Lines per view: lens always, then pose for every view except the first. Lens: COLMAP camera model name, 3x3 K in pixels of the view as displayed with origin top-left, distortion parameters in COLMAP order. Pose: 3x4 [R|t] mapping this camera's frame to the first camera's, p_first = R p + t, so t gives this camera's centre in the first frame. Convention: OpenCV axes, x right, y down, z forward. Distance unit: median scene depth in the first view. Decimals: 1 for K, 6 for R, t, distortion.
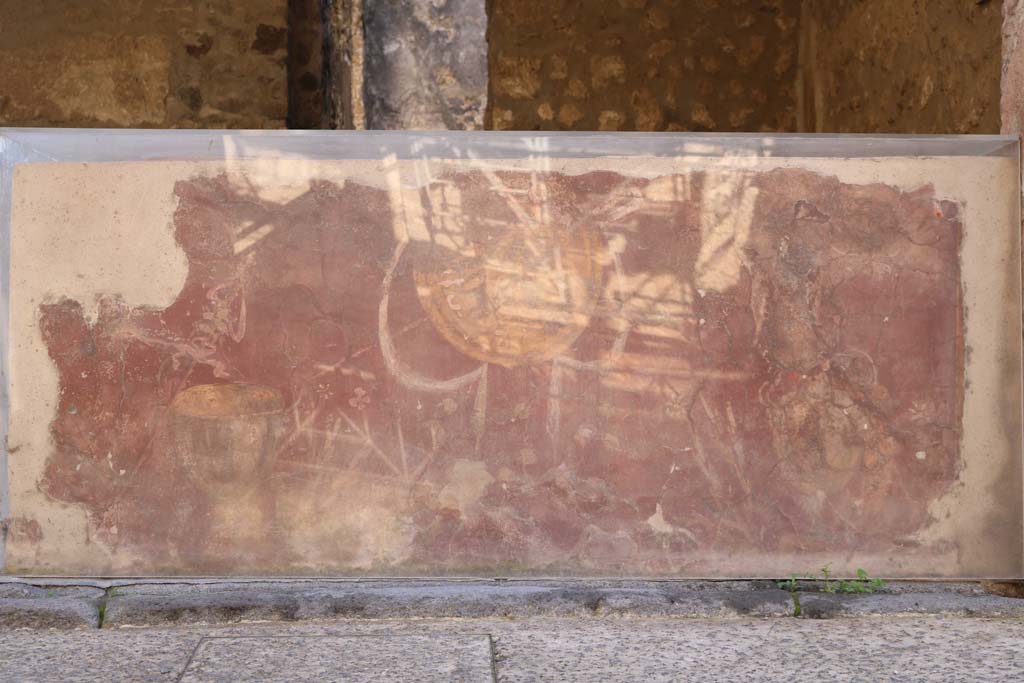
lens RADIAL K [[1653.5, 0, 512.0], [0, 1653.5, 341.5], [0, 0, 1]] dist [-0.011816, -0.132007]
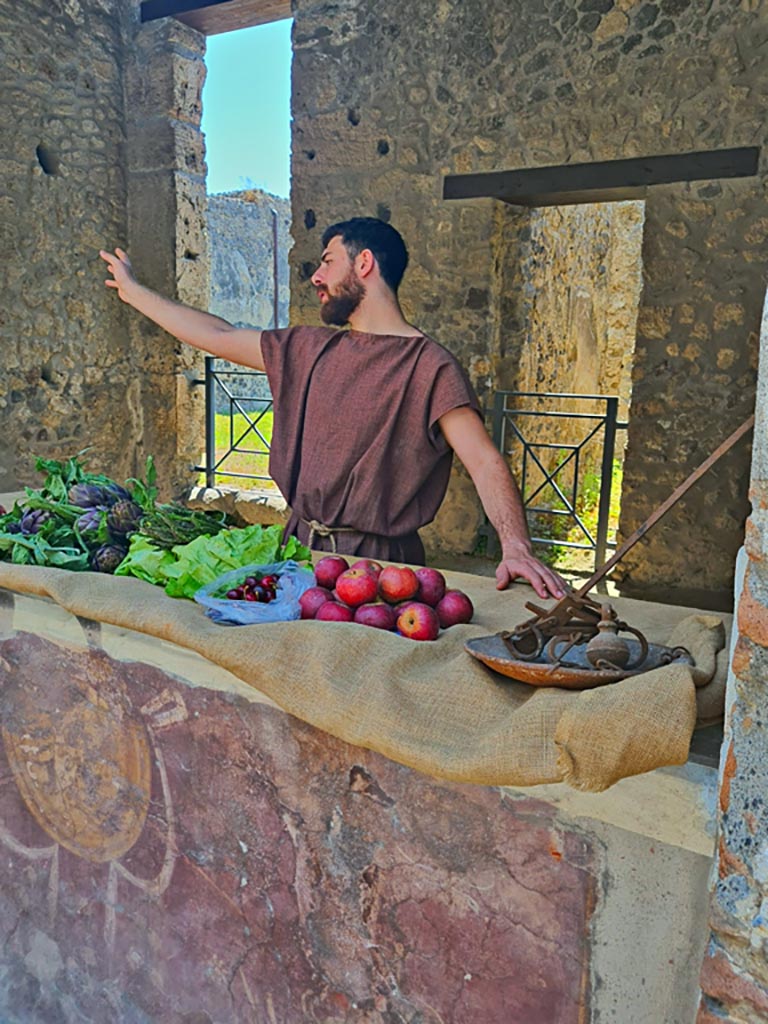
lens RADIAL K [[789.6, 0, 384.0], [0, 789.6, 512.0], [0, 0, 1]] dist [0.027236, -0.005238]
pose [[0.857061, 0.109342, -0.503478, 0.334158], [-0.028443, 0.985772, 0.165667, -0.240641], [0.514429, -0.127666, 0.847976, 0.746363]]
